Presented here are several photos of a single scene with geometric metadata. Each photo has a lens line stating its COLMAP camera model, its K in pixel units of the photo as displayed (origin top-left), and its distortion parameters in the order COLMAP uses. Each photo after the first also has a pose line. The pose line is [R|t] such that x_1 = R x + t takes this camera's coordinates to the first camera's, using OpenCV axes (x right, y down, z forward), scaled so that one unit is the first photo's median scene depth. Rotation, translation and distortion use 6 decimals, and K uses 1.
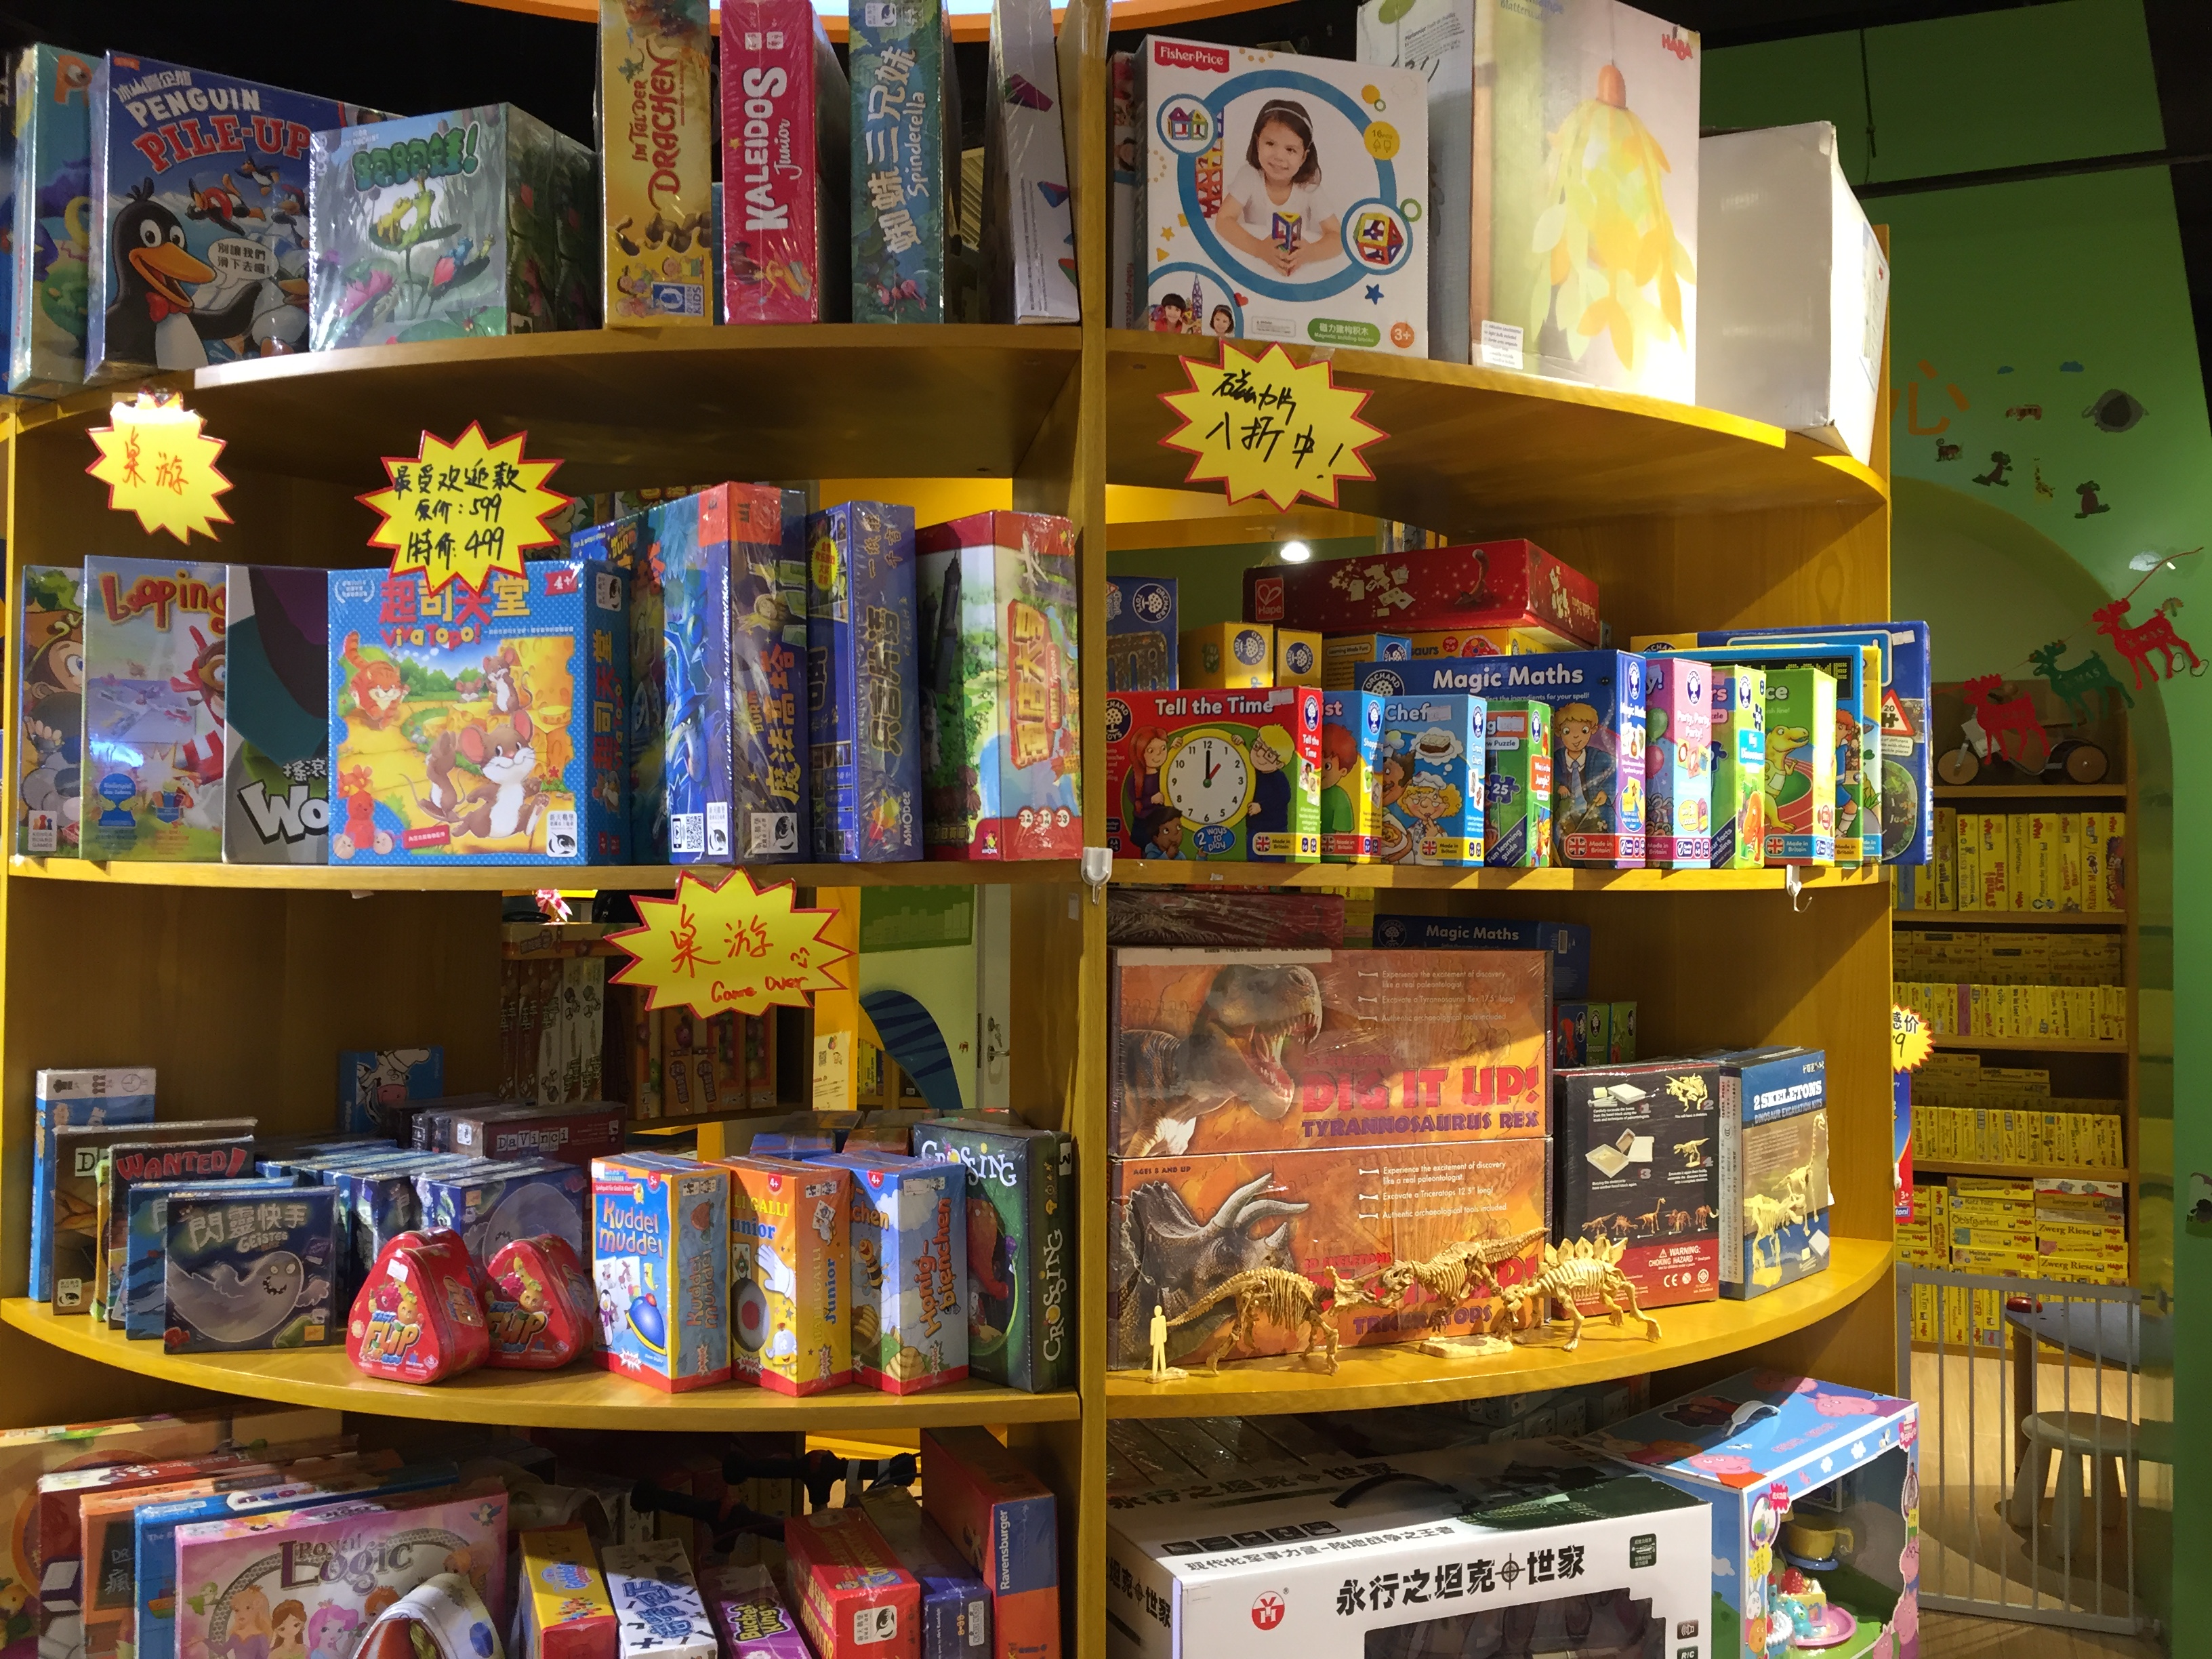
lens RADIAL K [[1889.7, 0, 1118.7], [0, 1889.7, 821.9], [0, 0, 1]] dist [0.102154, -0.146948]
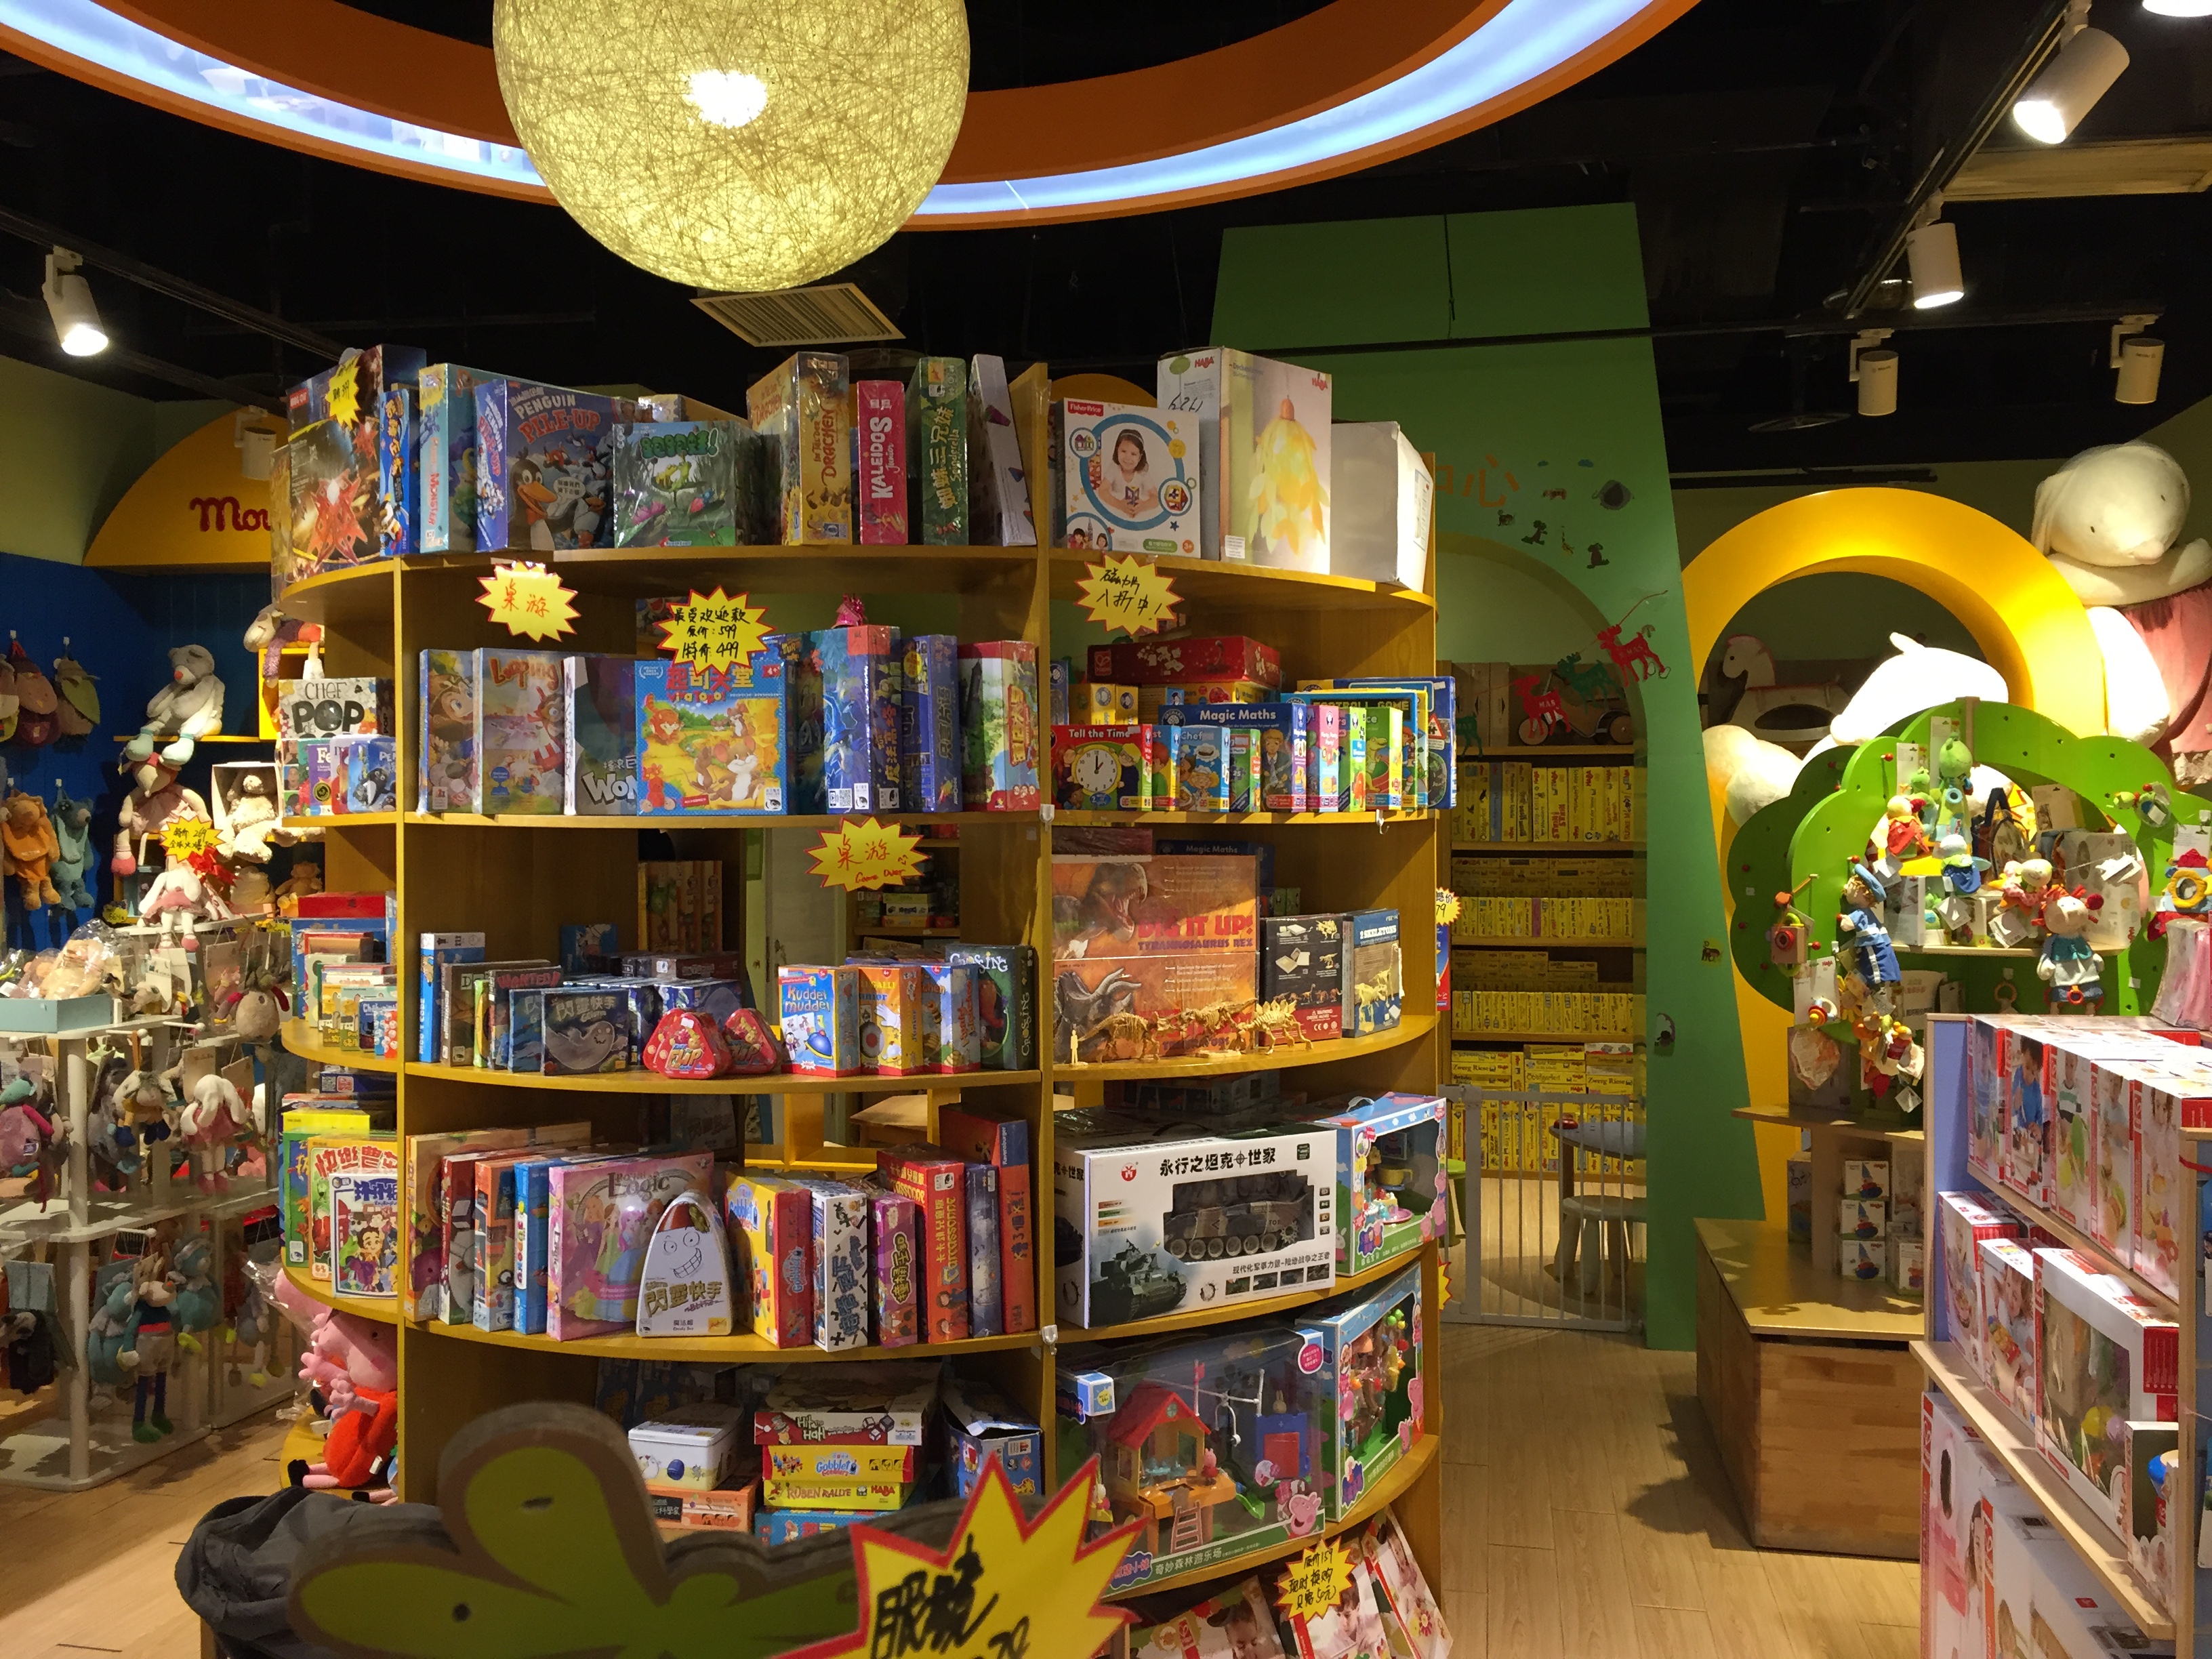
lens RADIAL K [[1889.7, 0, 1118.7], [0, 1889.7, 821.9], [0, 0, 1]] dist [0.102154, -0.146948]
pose [[0.984876, -0.008698, 0.173040, -0.263892], [0.003709, 0.999569, 0.029132, -0.024362], [-0.173219, -0.028049, 0.984484, -0.932856]]
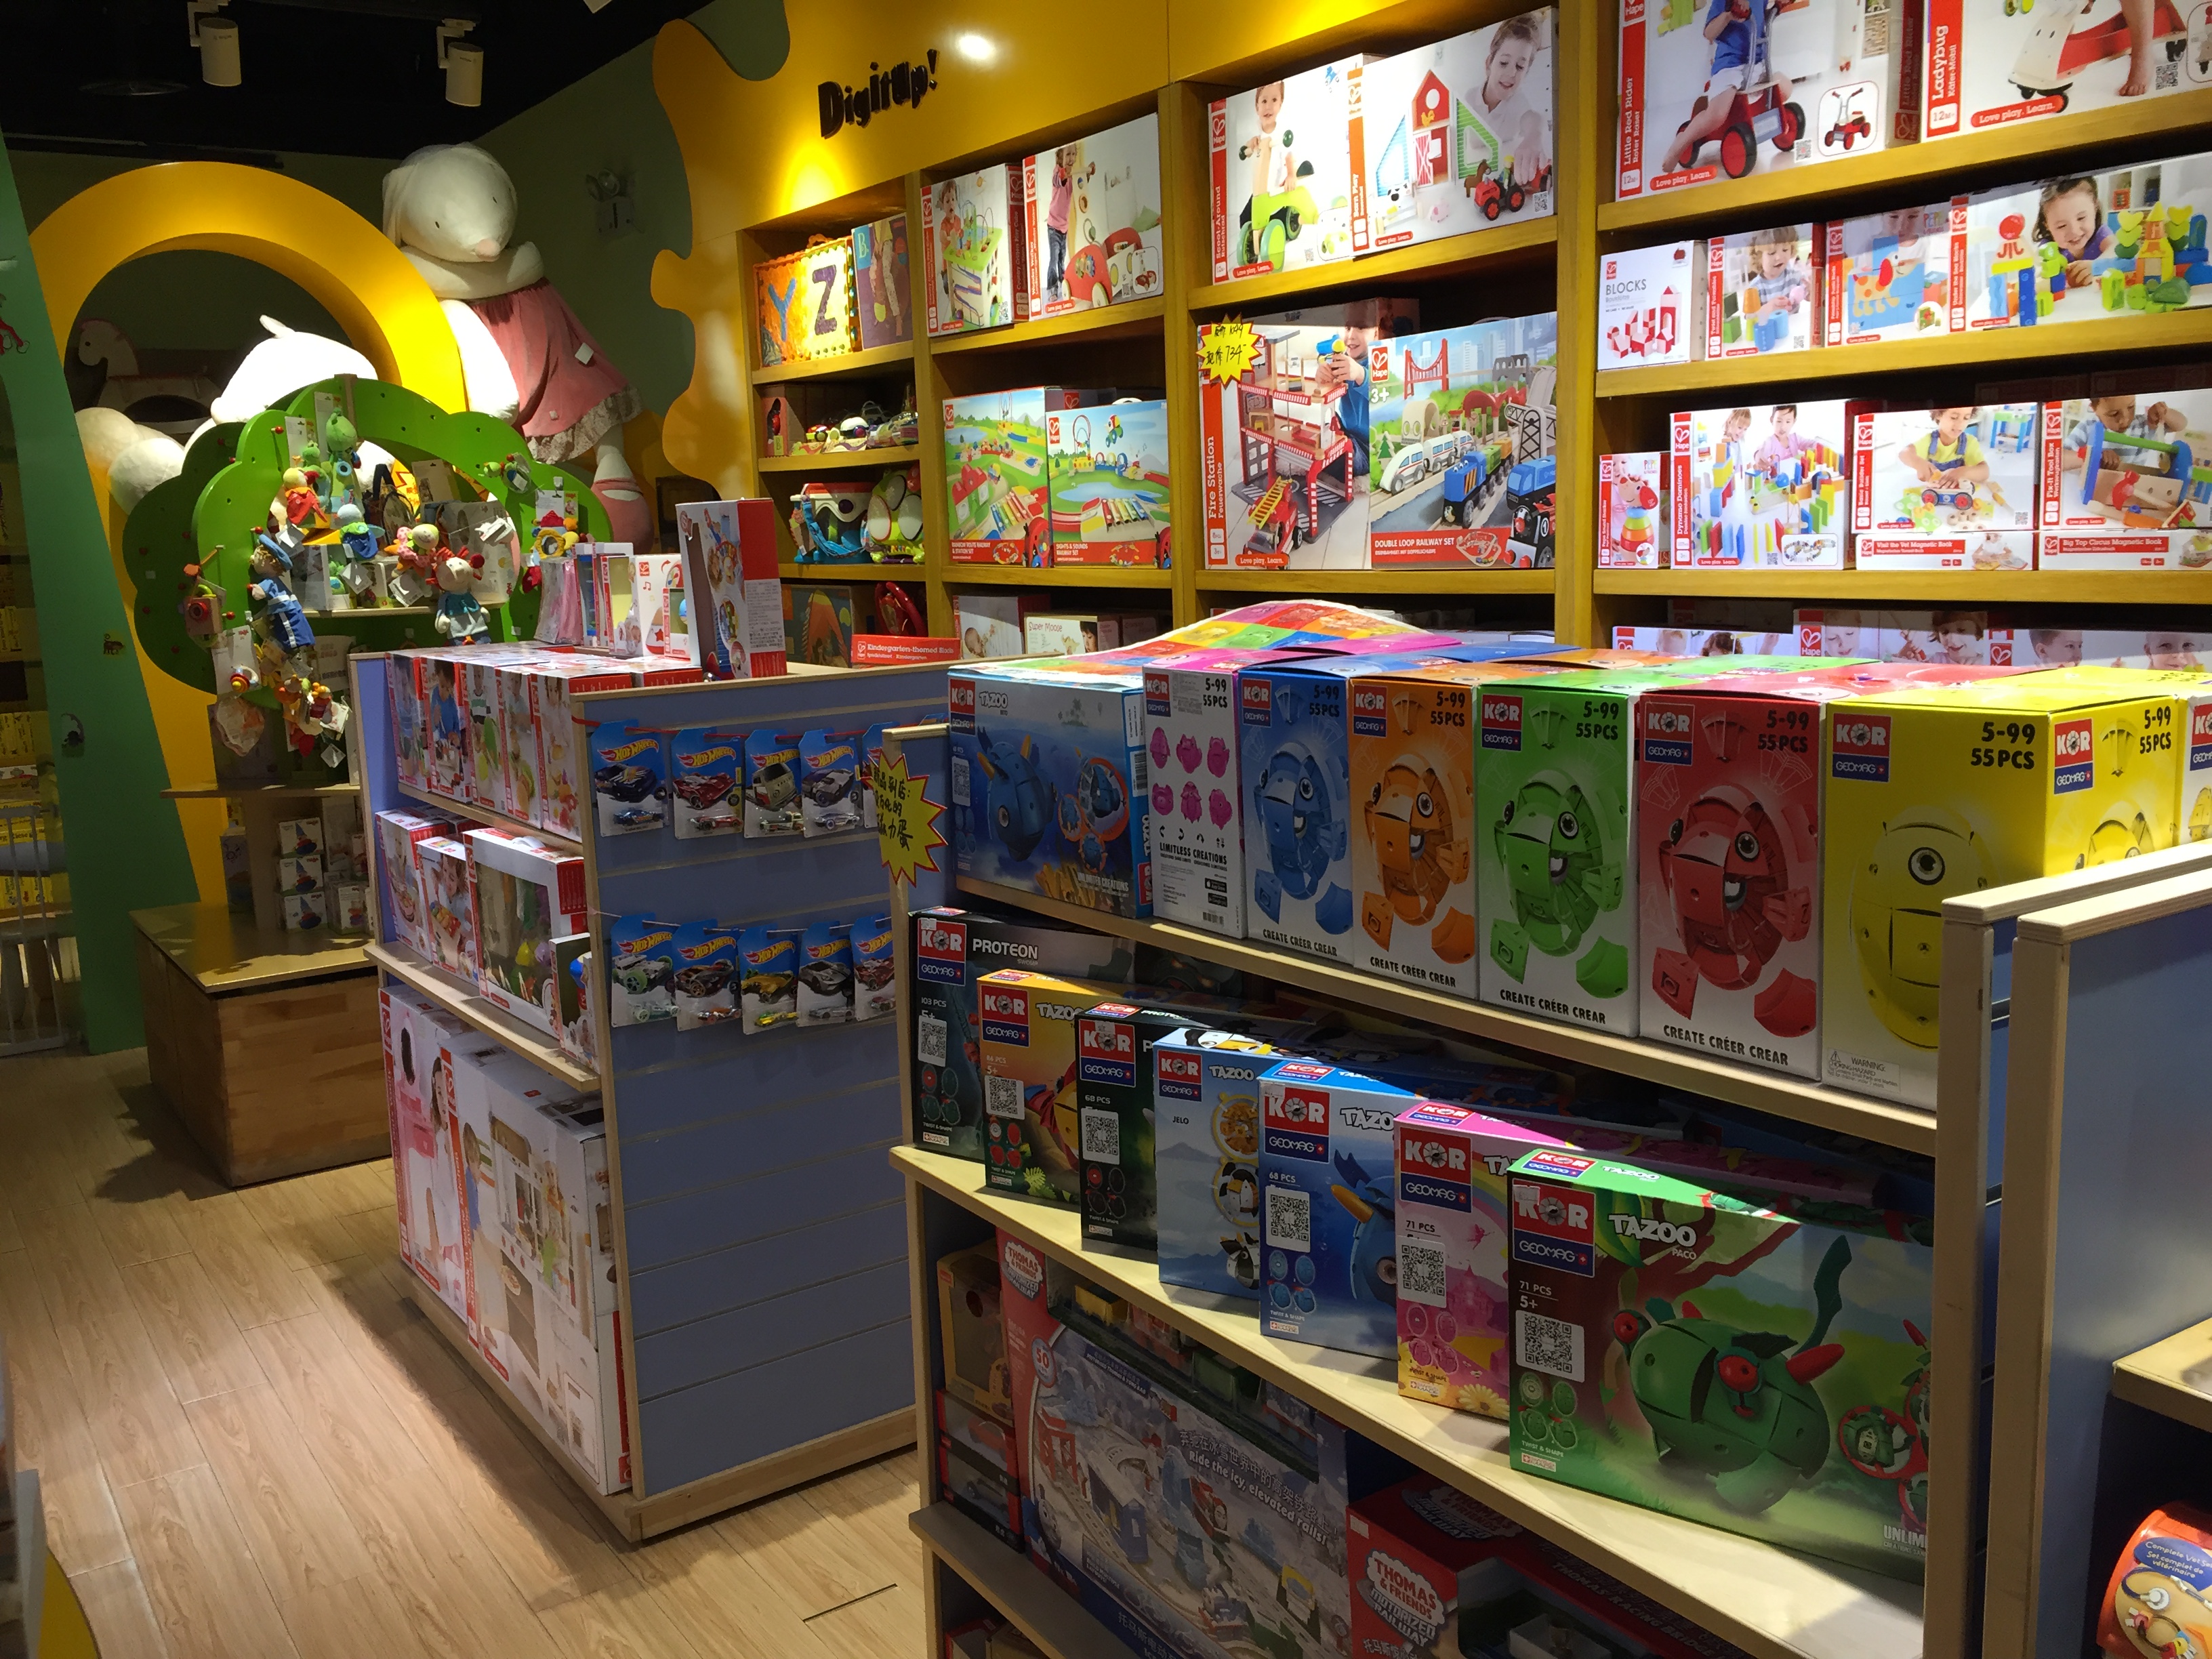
lens RADIAL K [[1888.0, 0, 1109.1], [0, 1888.0, 826.3], [0, 0, 1]] dist [0.095084, -0.143476]
pose [[0.563886, -0.163726, 0.809461, -0.407271], [0.020319, 0.982605, 0.184592, 0.047271], [-0.825603, -0.087641, 0.557404, -1.076770]]
